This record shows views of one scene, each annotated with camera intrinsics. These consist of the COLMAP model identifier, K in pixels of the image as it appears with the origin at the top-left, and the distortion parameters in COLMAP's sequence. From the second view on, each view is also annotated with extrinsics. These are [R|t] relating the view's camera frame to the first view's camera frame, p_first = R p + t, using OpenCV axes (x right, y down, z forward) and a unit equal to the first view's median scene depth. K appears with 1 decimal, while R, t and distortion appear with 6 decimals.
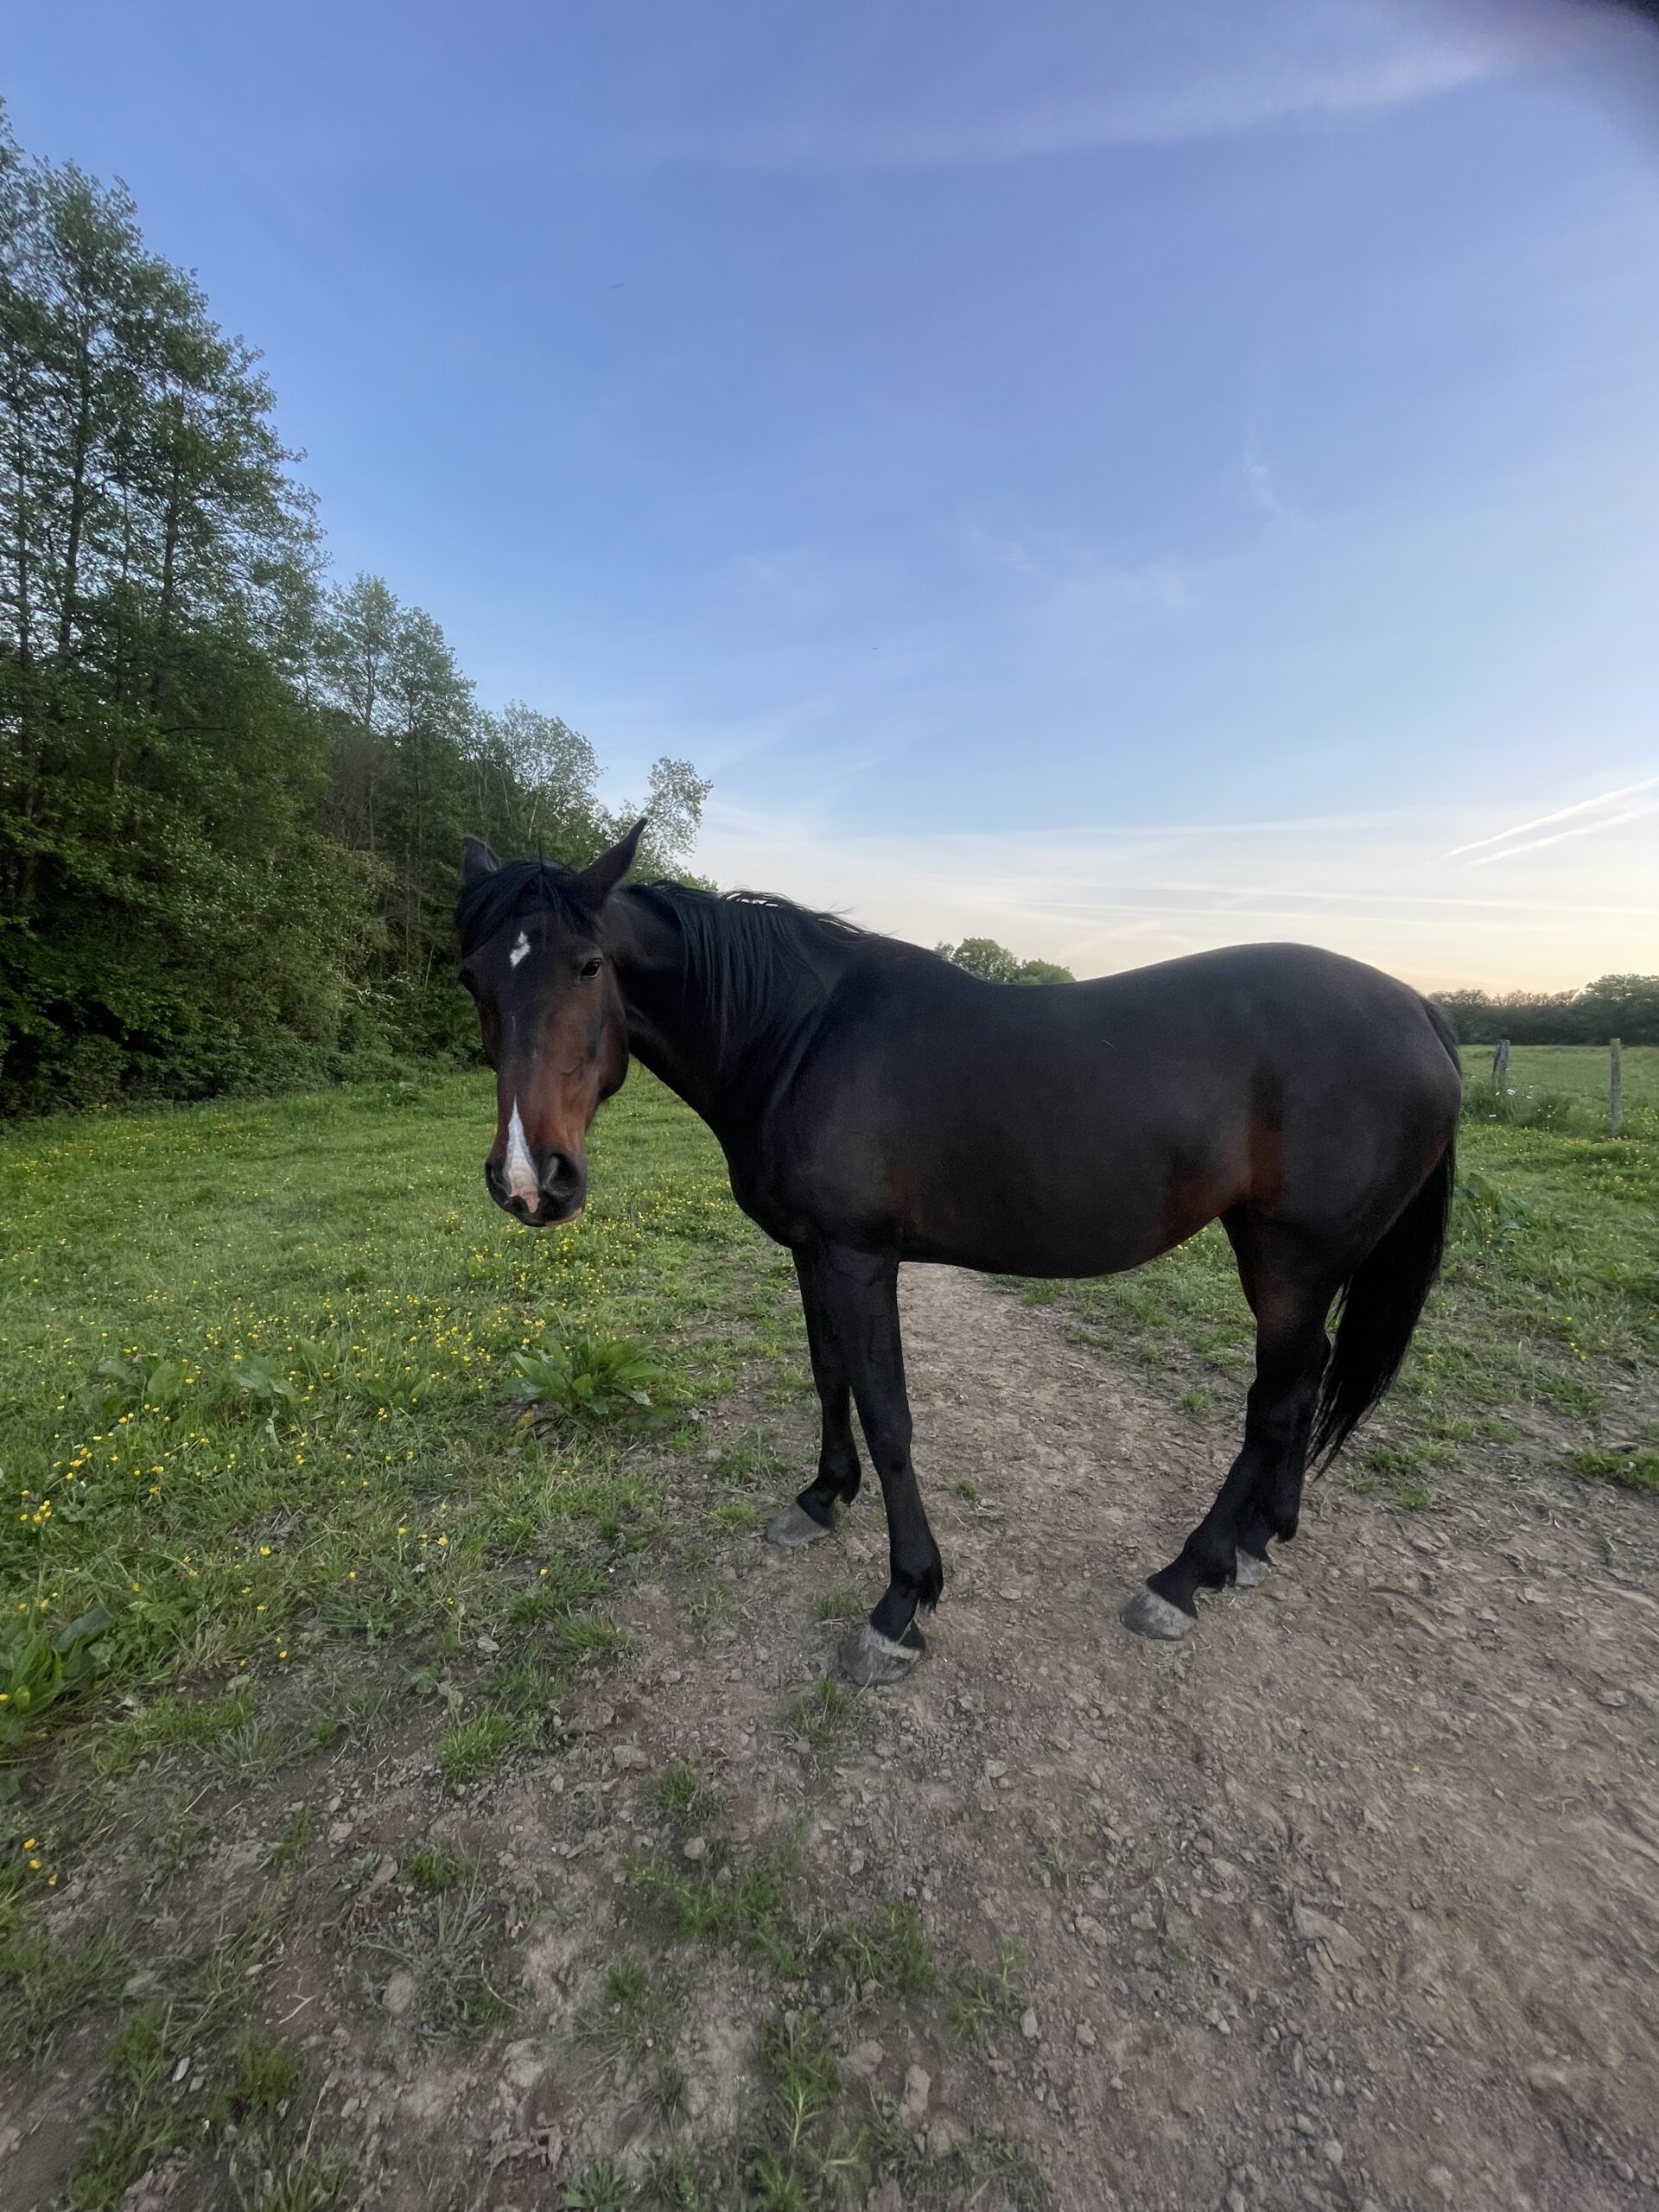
lens RADIAL K [[888.7, 0, 827.9], [0, 888.7, 1111.4], [0, 0, 1]] dist [-0.003155, 0.000164]
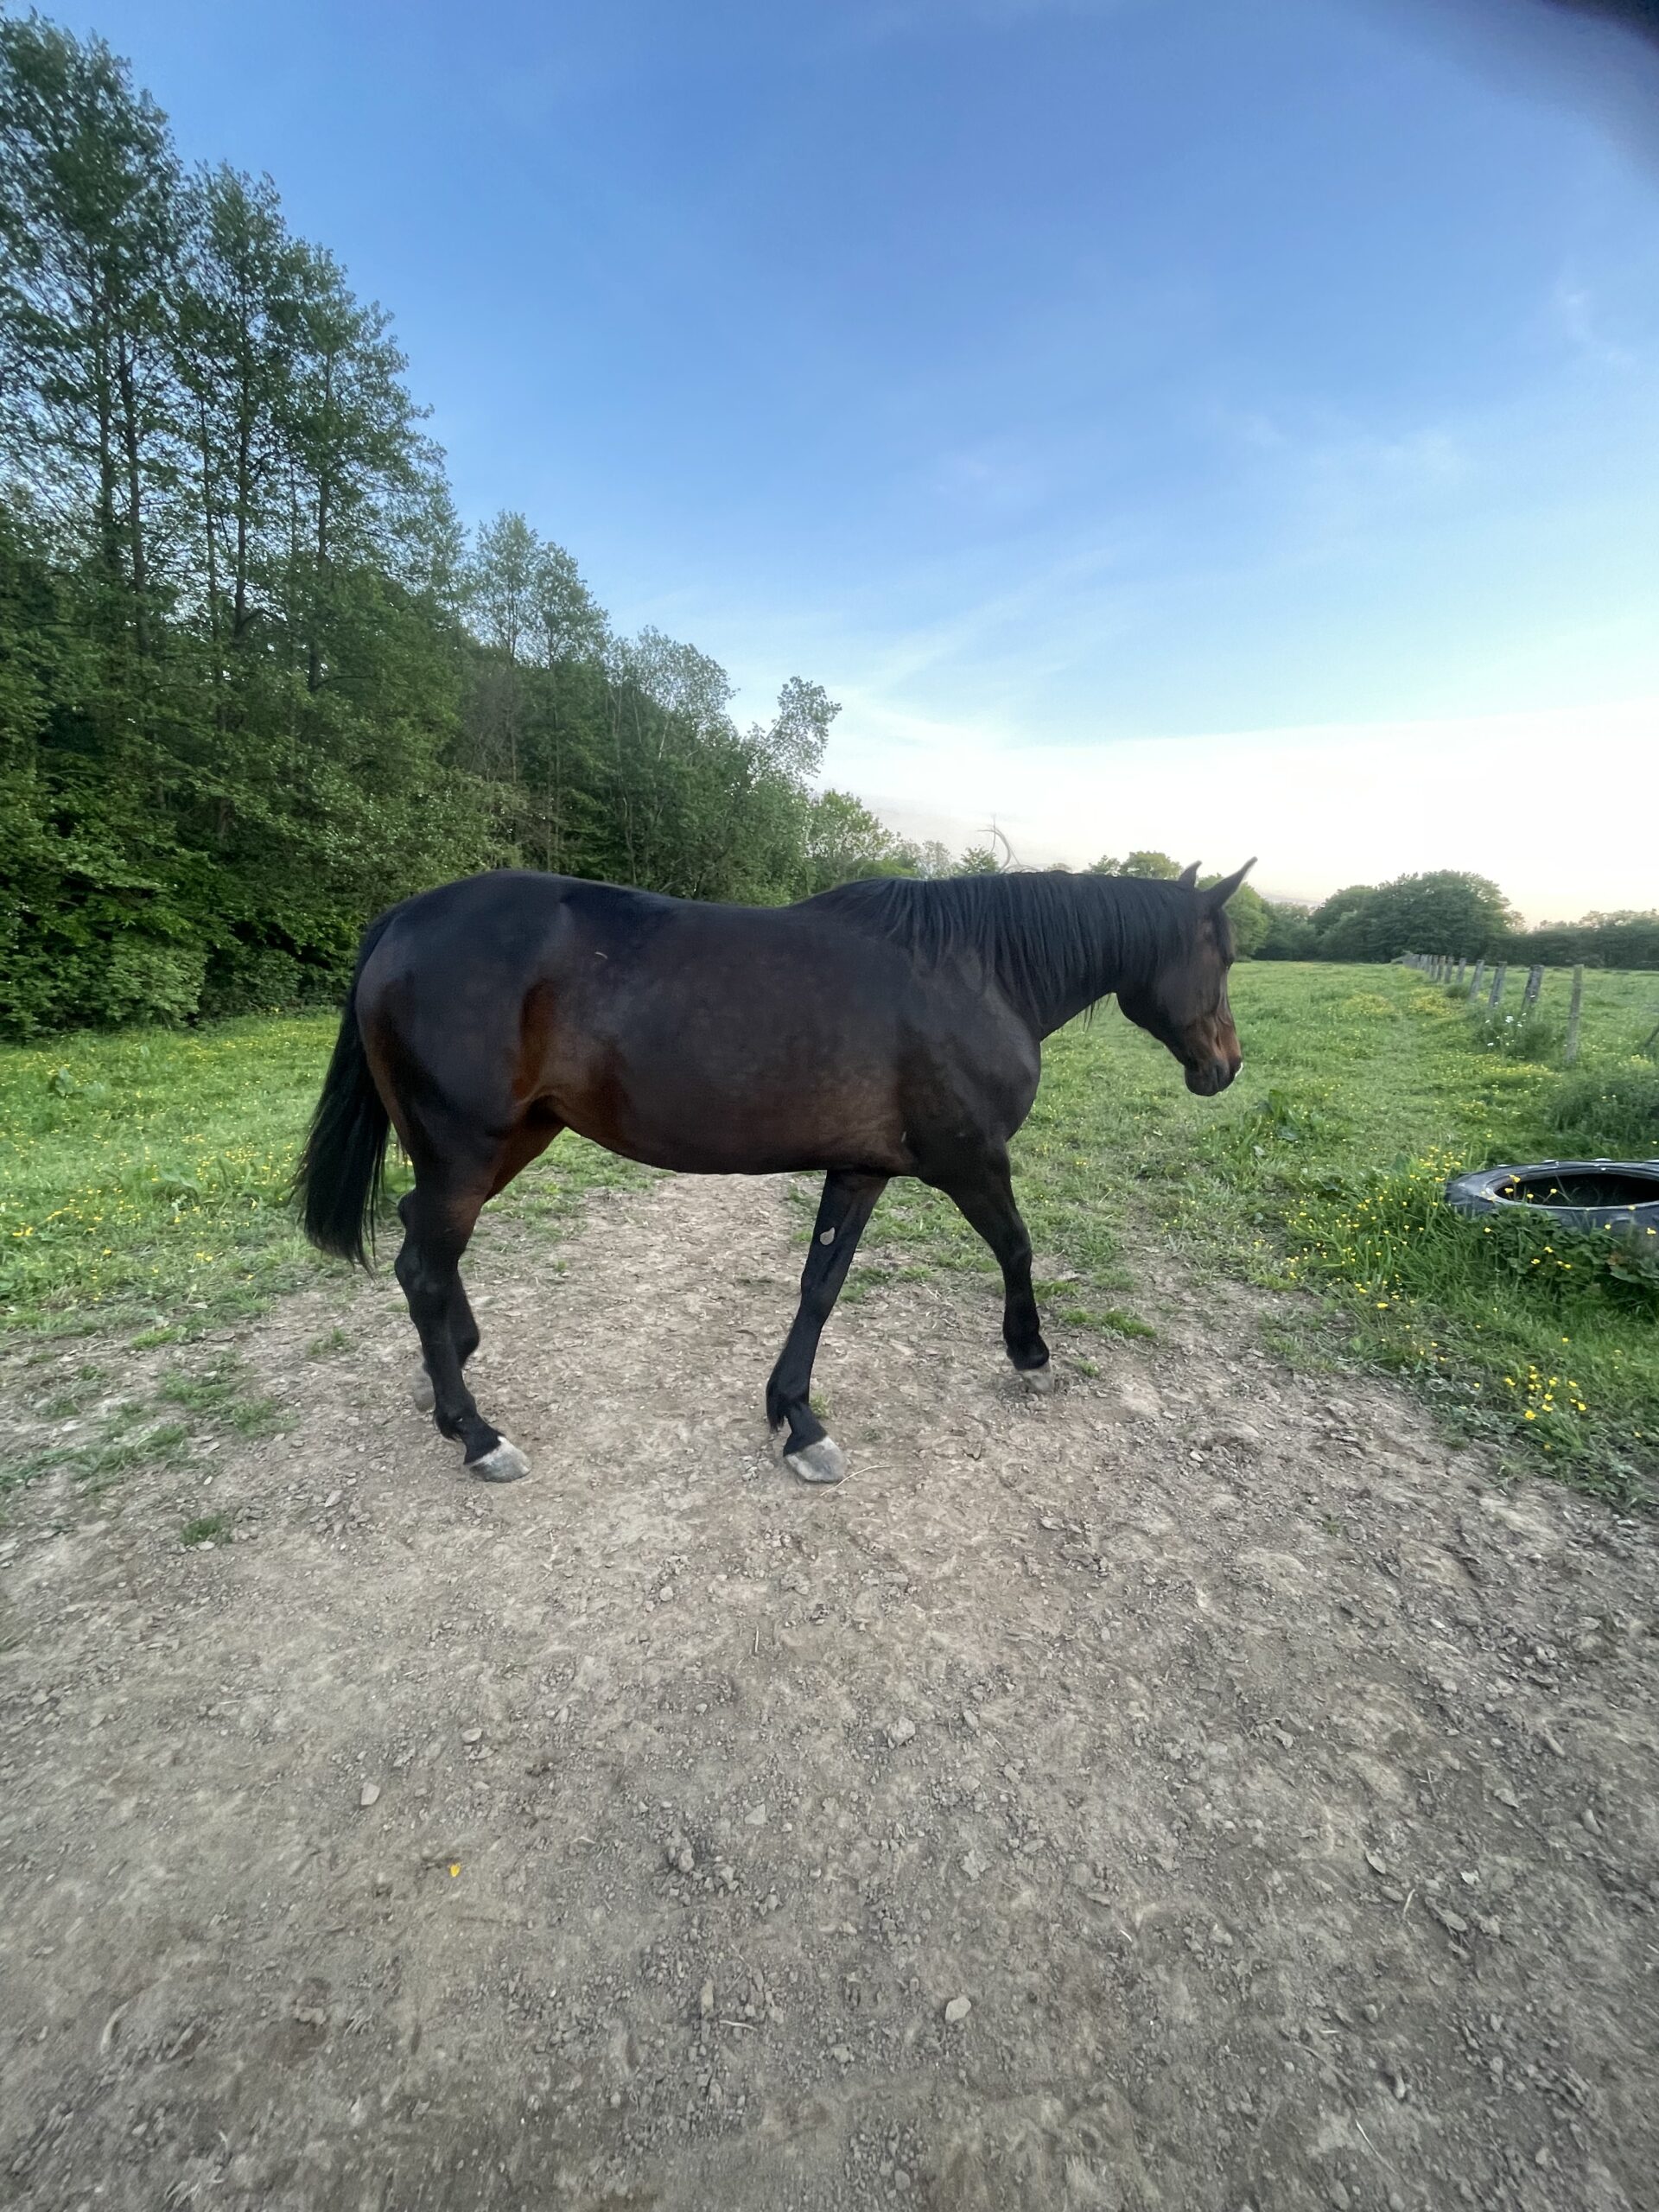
lens RADIAL K [[888.7, 0, 828.2], [0, 888.7, 1109.5], [0, 0, 1]] dist [-0.003155, 0.000164]
pose [[0.982710, 0.038806, -0.181038, 0.505369], [-0.022836, 0.995727, 0.089478, 0.015107], [0.183737, -0.083796, 0.979397, -0.200266]]
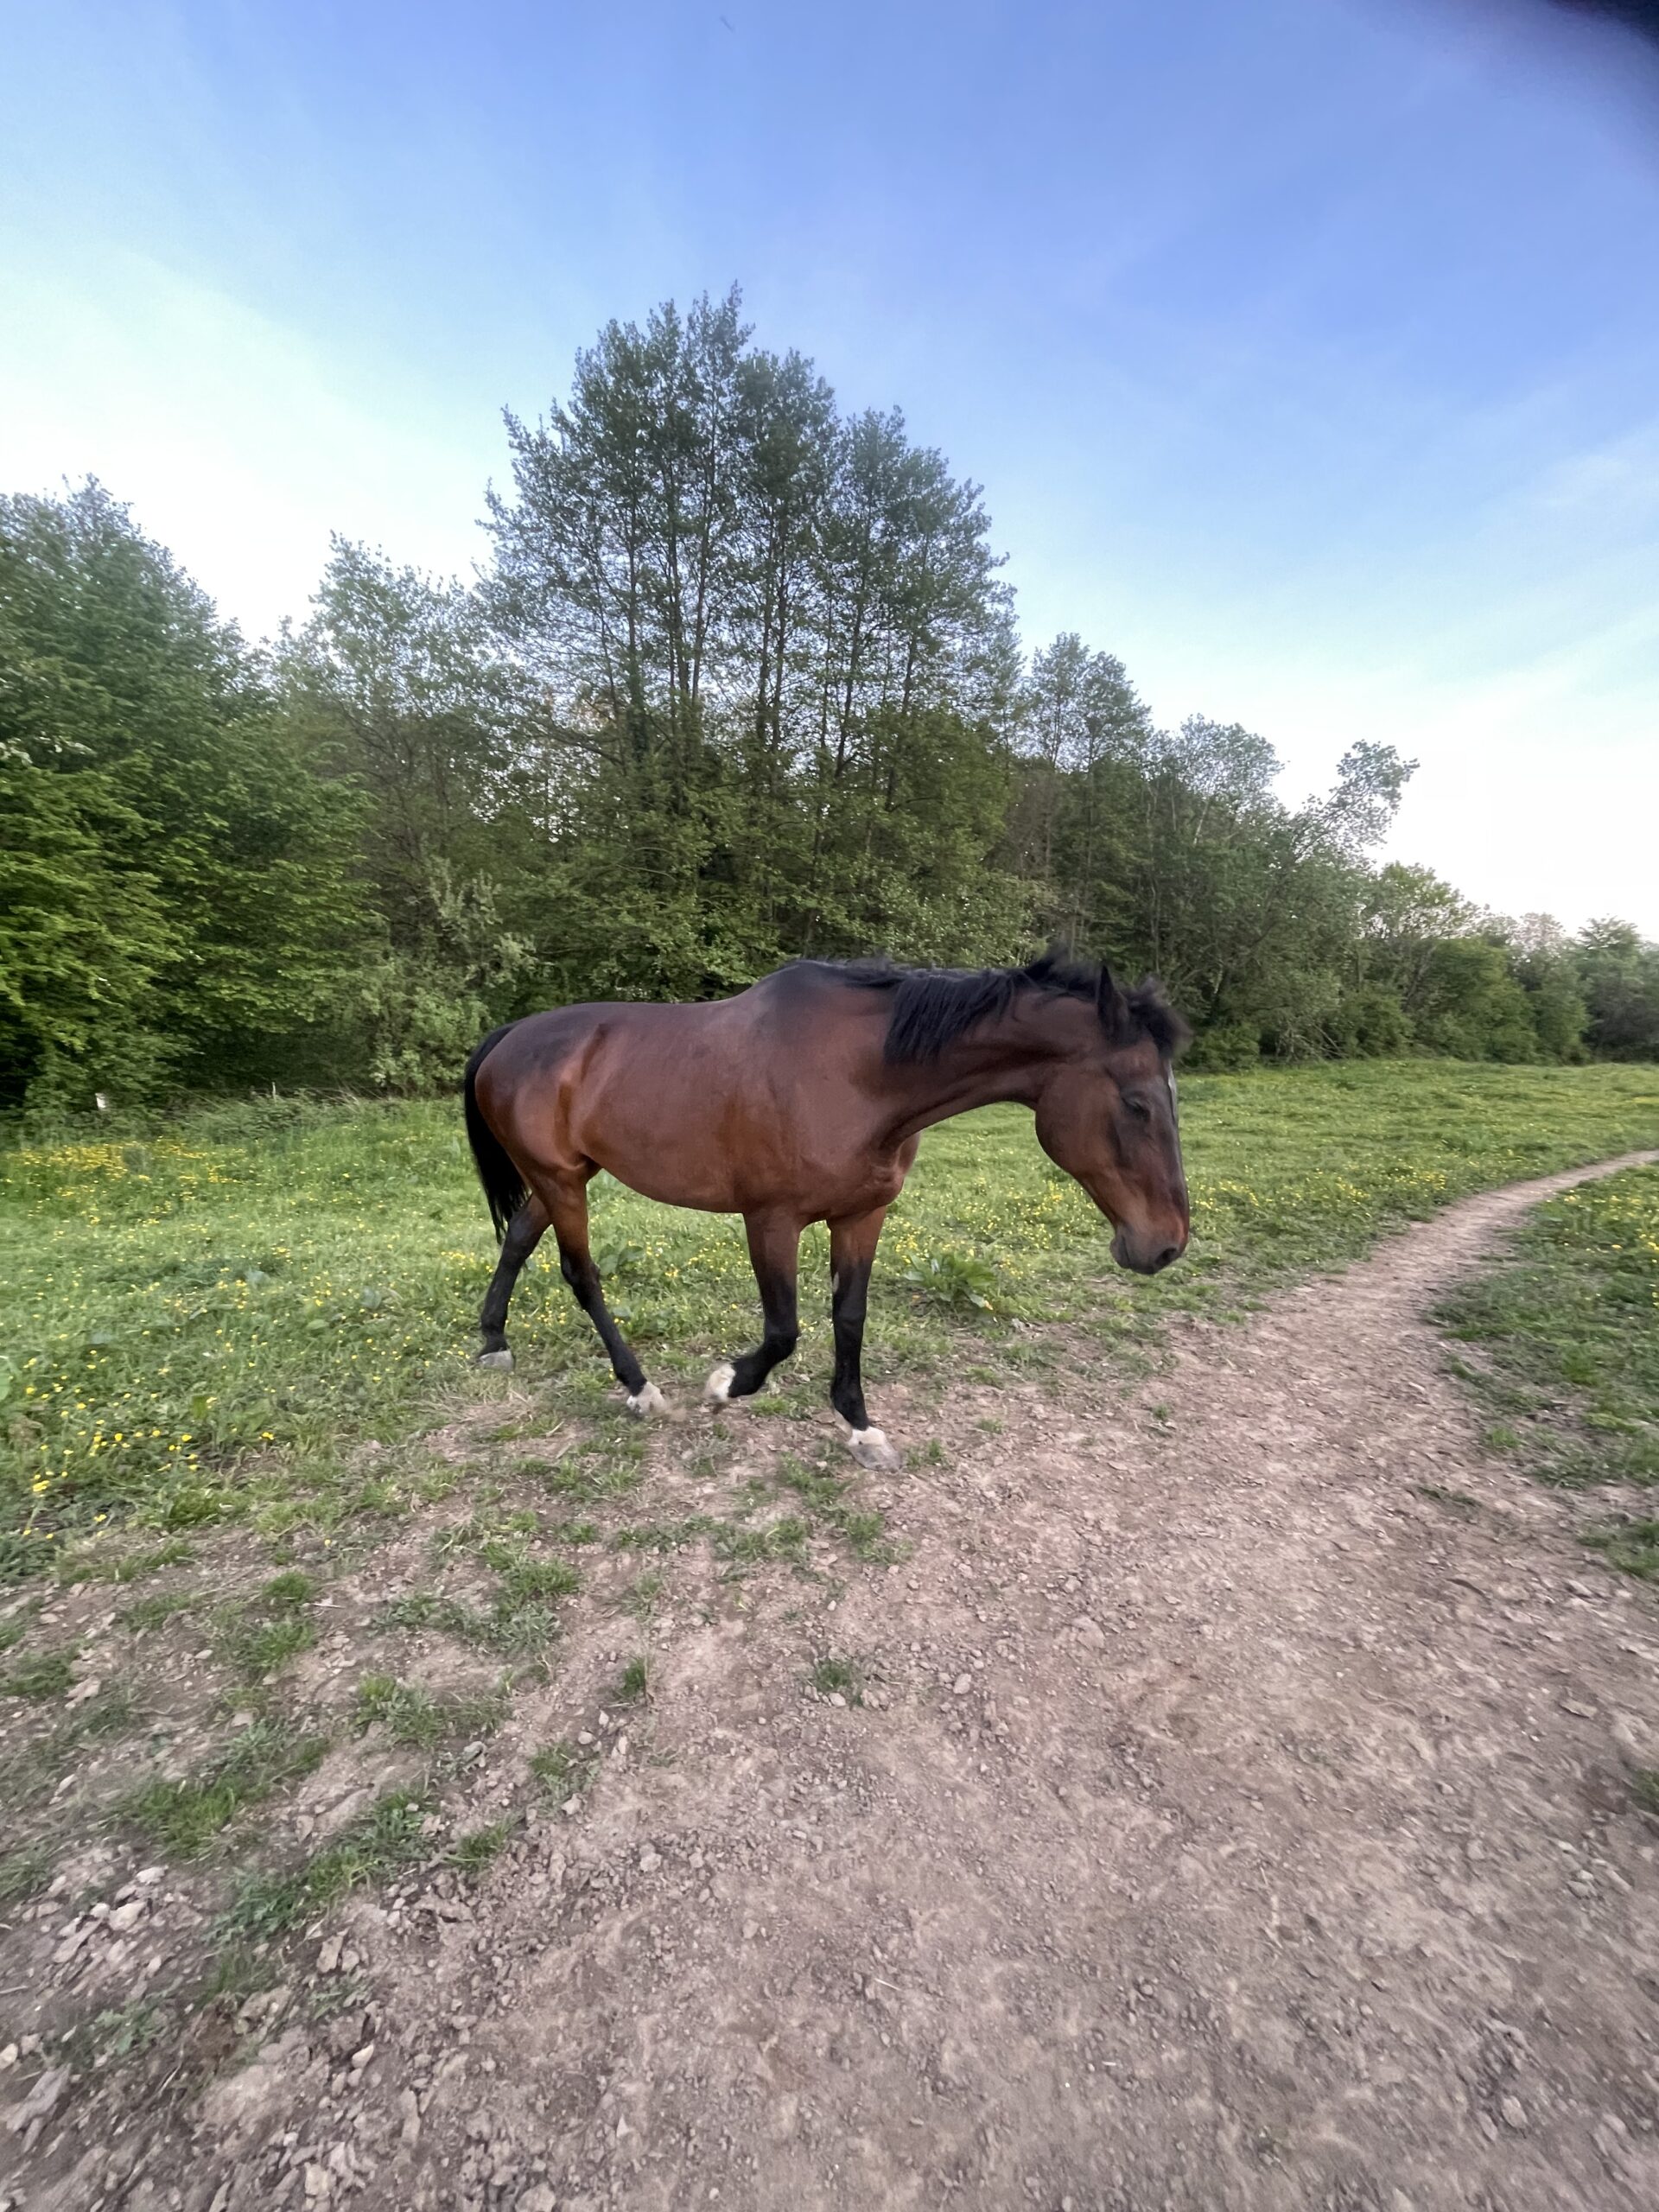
lens RADIAL K [[888.7, 0, 830.3], [0, 888.7, 1107.4], [0, 0, 1]] dist [-0.003155, 0.000164]
pose [[0.745061, 0.070094, -0.663303, 0.357624], [-0.078926, 0.996741, 0.016675, 0.012285], [0.662310, 0.039928, 0.748165, -0.143110]]
